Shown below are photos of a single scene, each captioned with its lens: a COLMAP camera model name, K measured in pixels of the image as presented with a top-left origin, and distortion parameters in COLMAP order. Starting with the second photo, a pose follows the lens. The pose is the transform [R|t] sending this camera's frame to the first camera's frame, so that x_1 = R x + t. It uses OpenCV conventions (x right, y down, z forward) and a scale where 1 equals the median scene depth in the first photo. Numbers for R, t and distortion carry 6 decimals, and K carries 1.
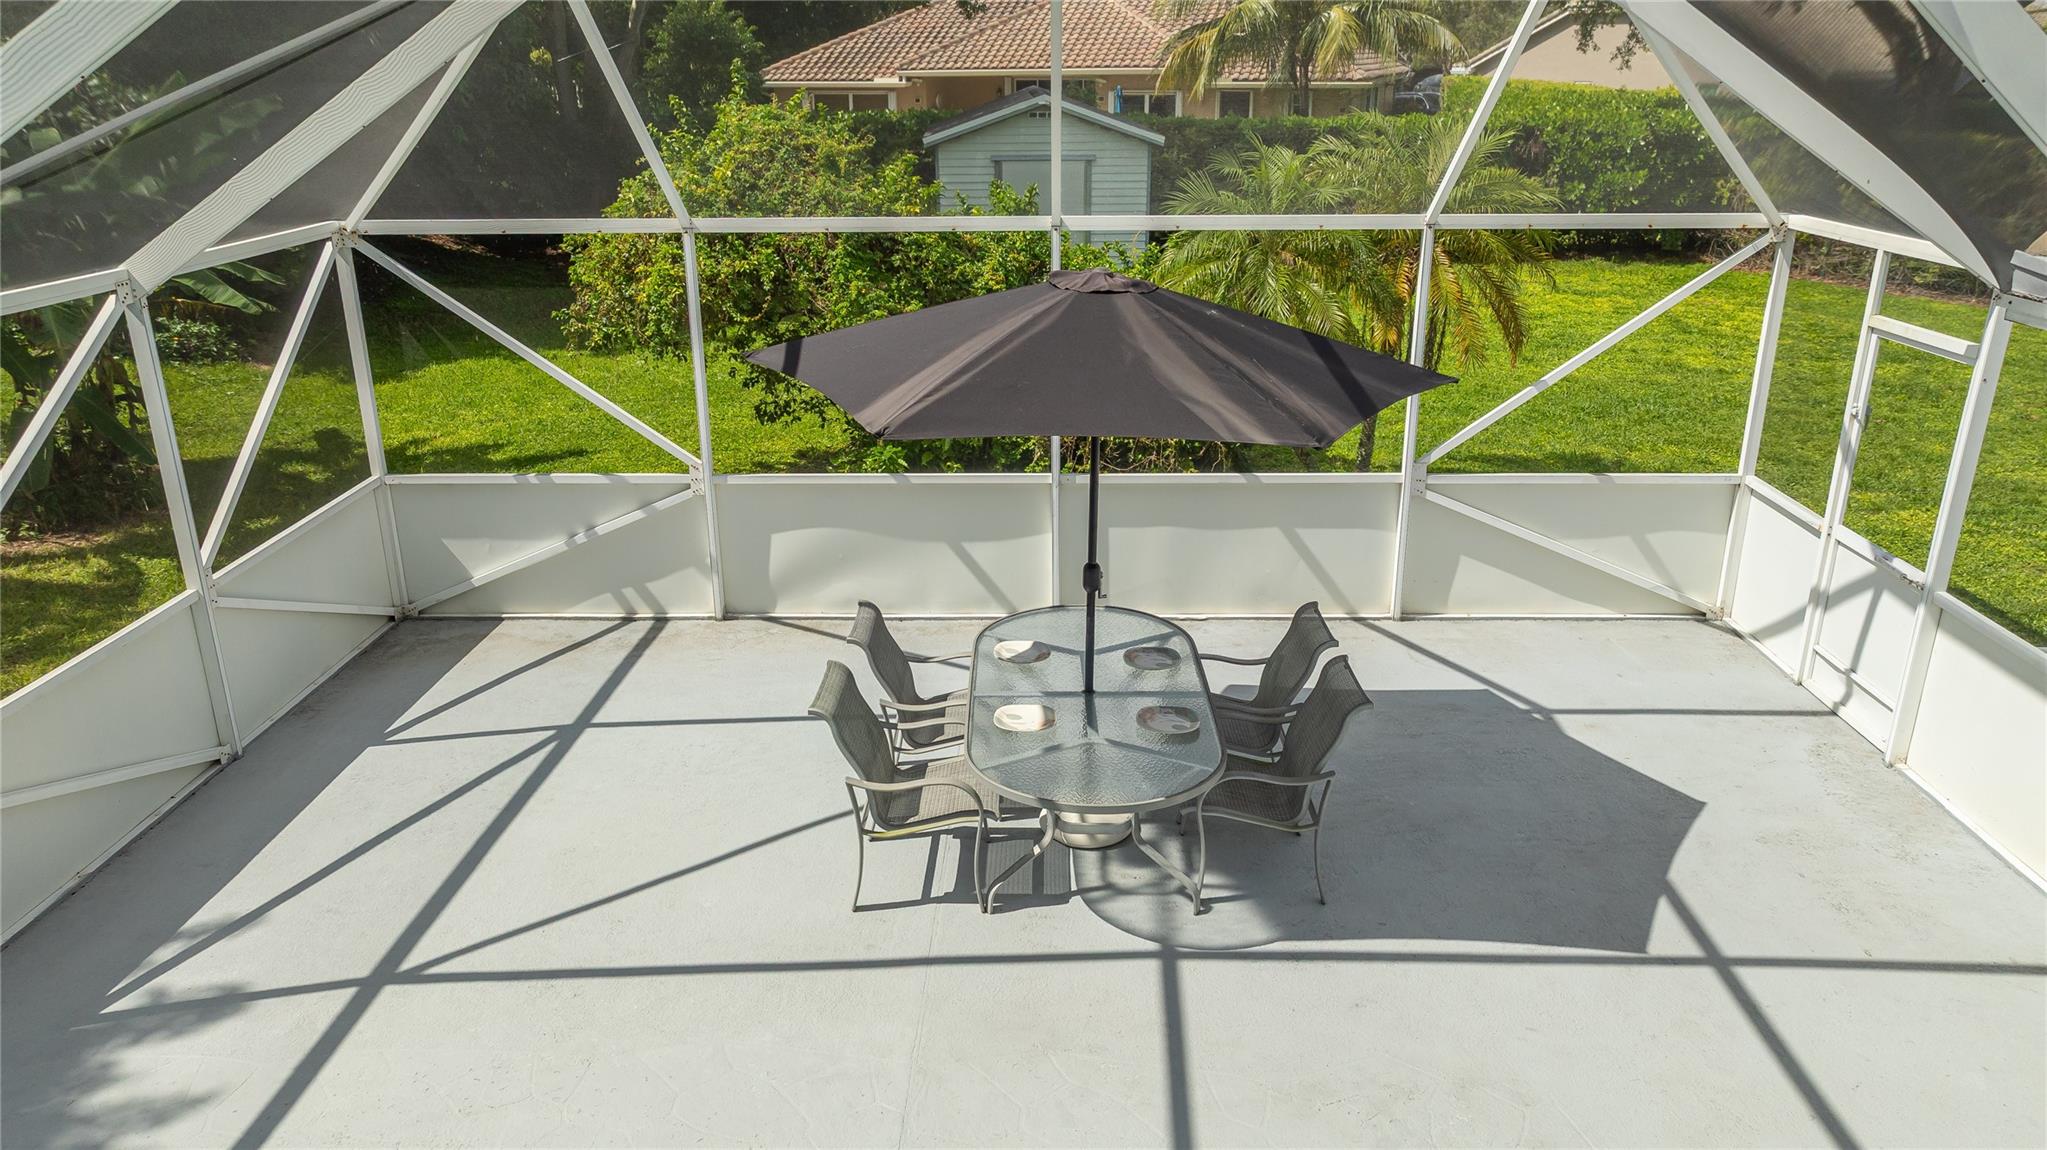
lens RADIAL K [[1442.9, 0, 1023.8], [0, 1442.9, 578.5], [0, 0, 1]] dist [-0.036975, 0.070626]
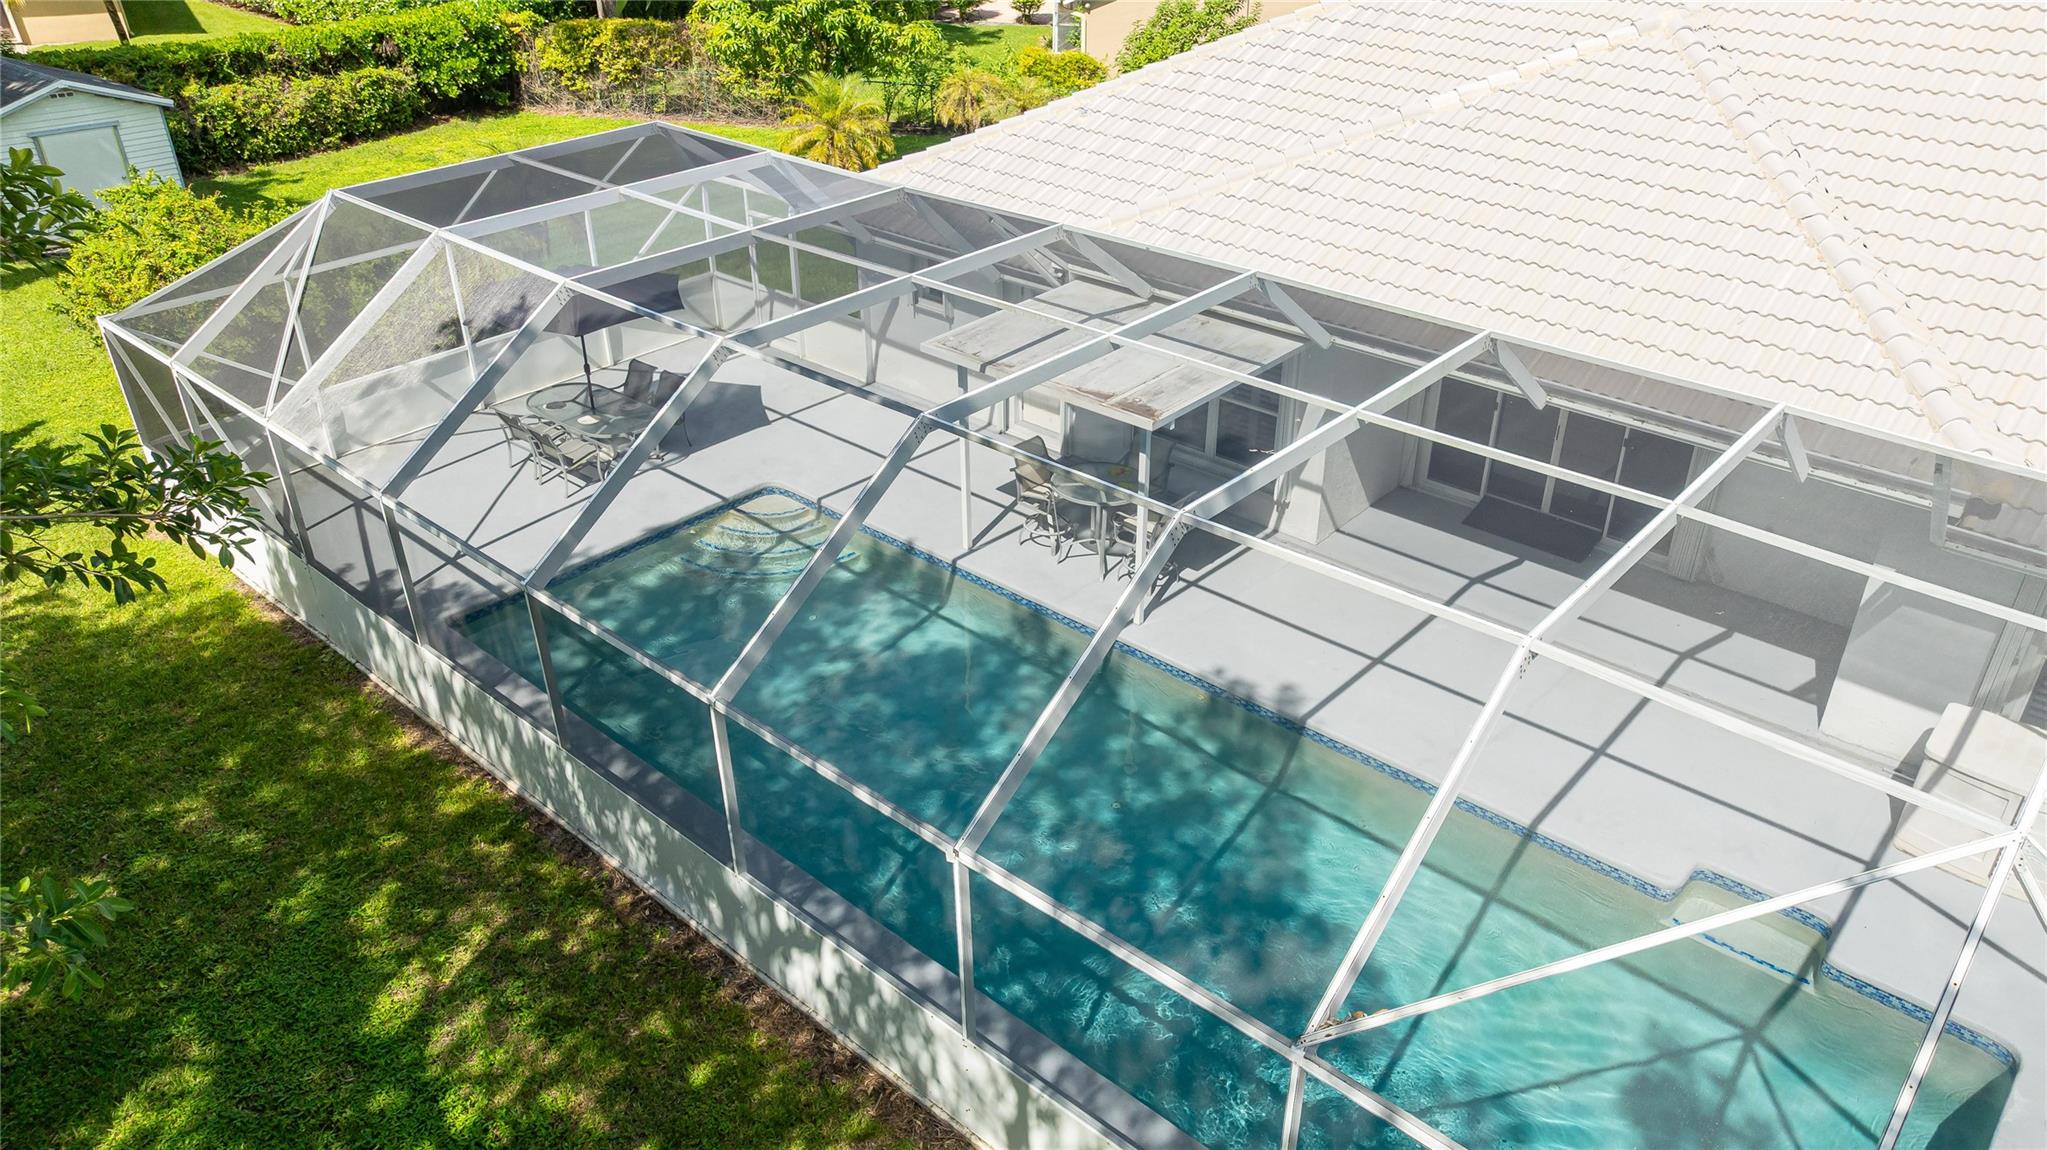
lens RADIAL K [[1441.1, 0, 1027.2], [0, 1441.1, 580.7], [0, 0, 1]] dist [-0.022469, 0.033816]
pose [[0.641628, -0.381245, 0.665557, -1.023069], [0.262412, 0.924470, 0.276578, -0.118708], [-0.720732, -0.002810, 0.693209, -1.146486]]
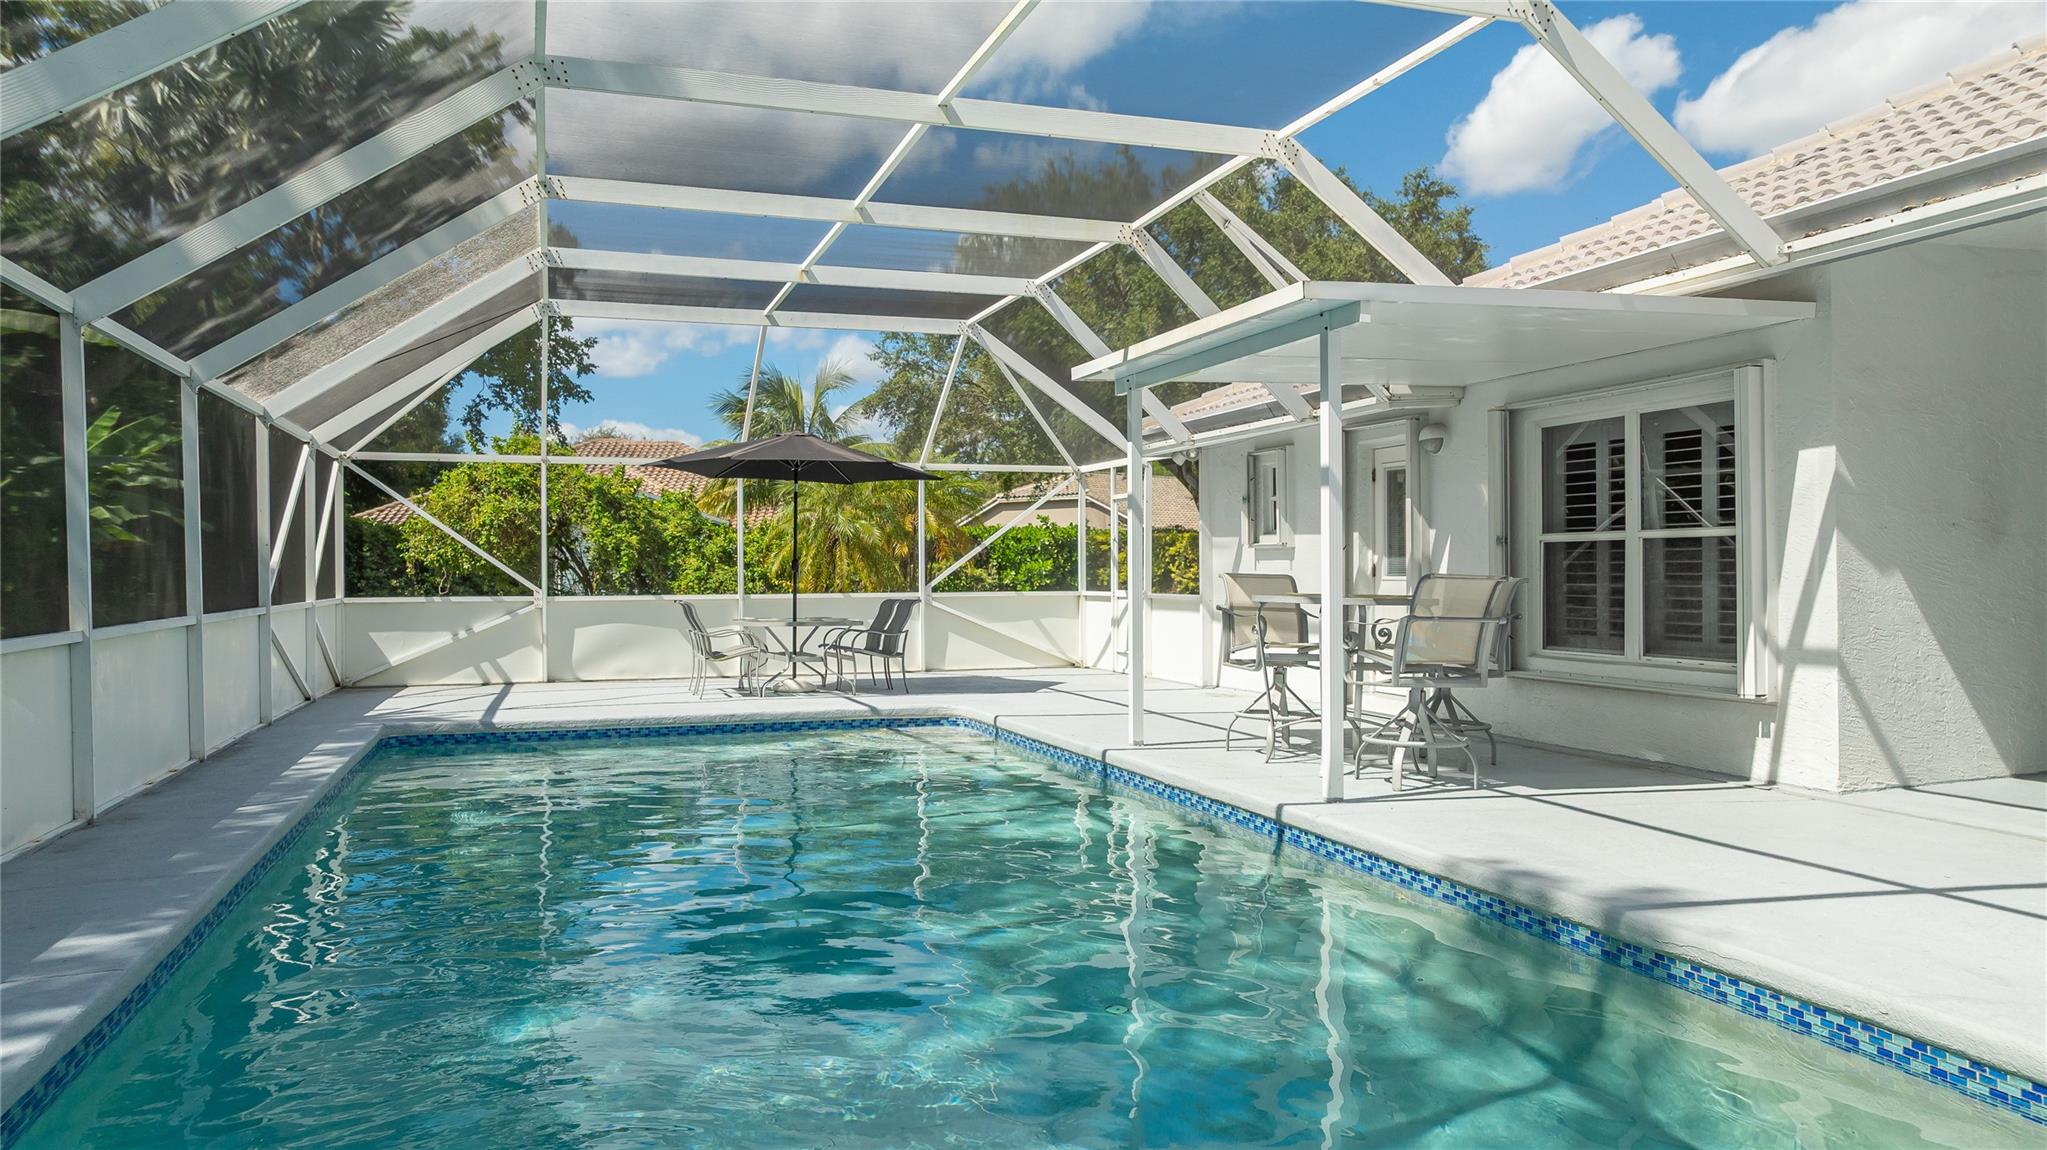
lens RADIAL K [[1442.9, 0, 1023.8], [0, 1442.9, 578.5], [0, 0, 1]] dist [-0.036975, 0.070626]
pose [[0.938989, -0.000614, 0.343947, -0.269826], [0.119227, 0.938577, -0.323819, 0.547418], [-0.322622, 0.345071, 0.881386, -0.758515]]
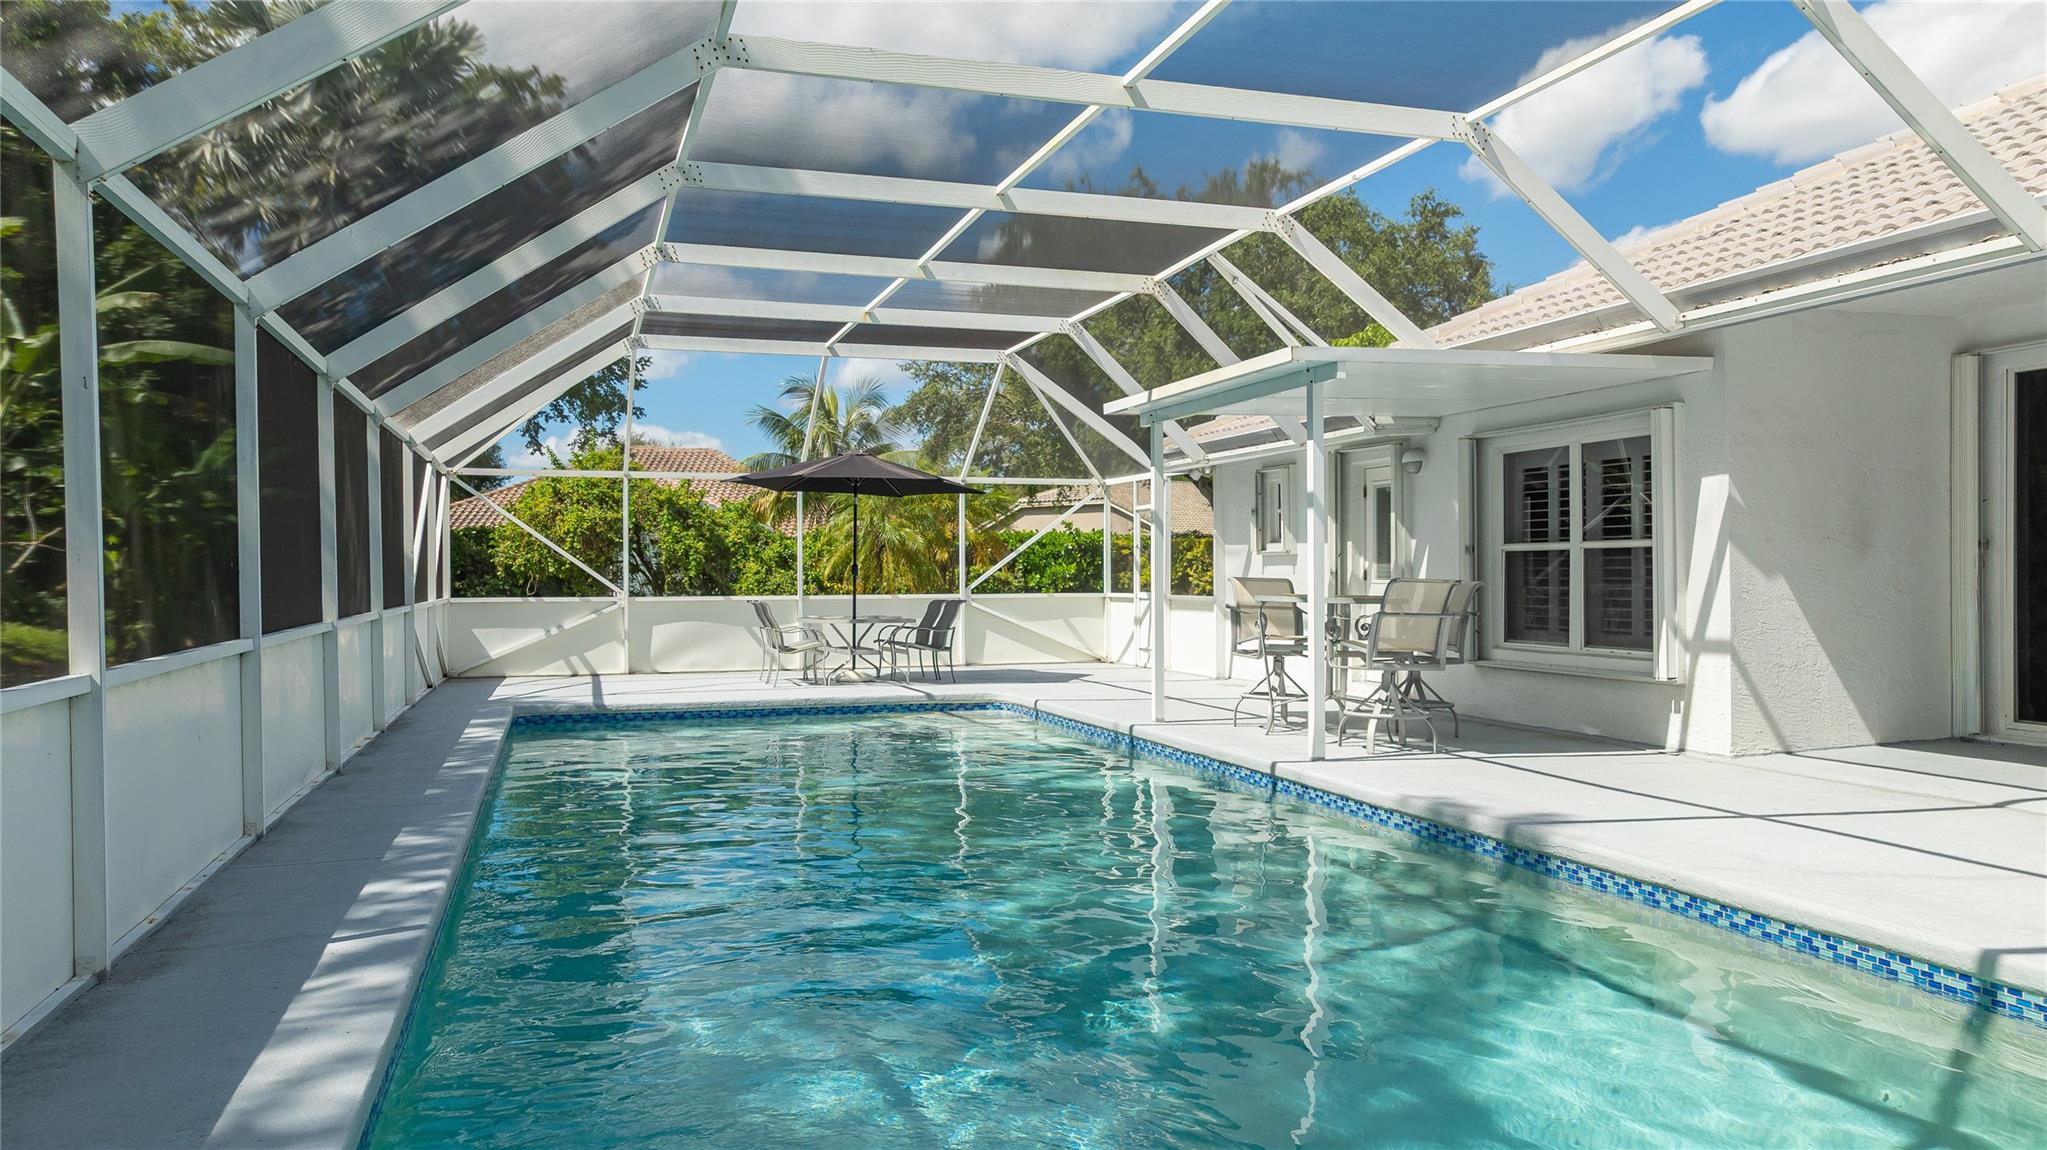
lens RADIAL K [[1442.9, 0, 1023.8], [0, 1442.9, 578.5], [0, 0, 1]] dist [-0.036975, 0.070626]
pose [[0.943225, 0.001149, 0.332153, -0.356101], [0.114080, 0.938043, -0.327202, 0.609773], [-0.311949, 0.346517, 0.884654, -0.928271]]
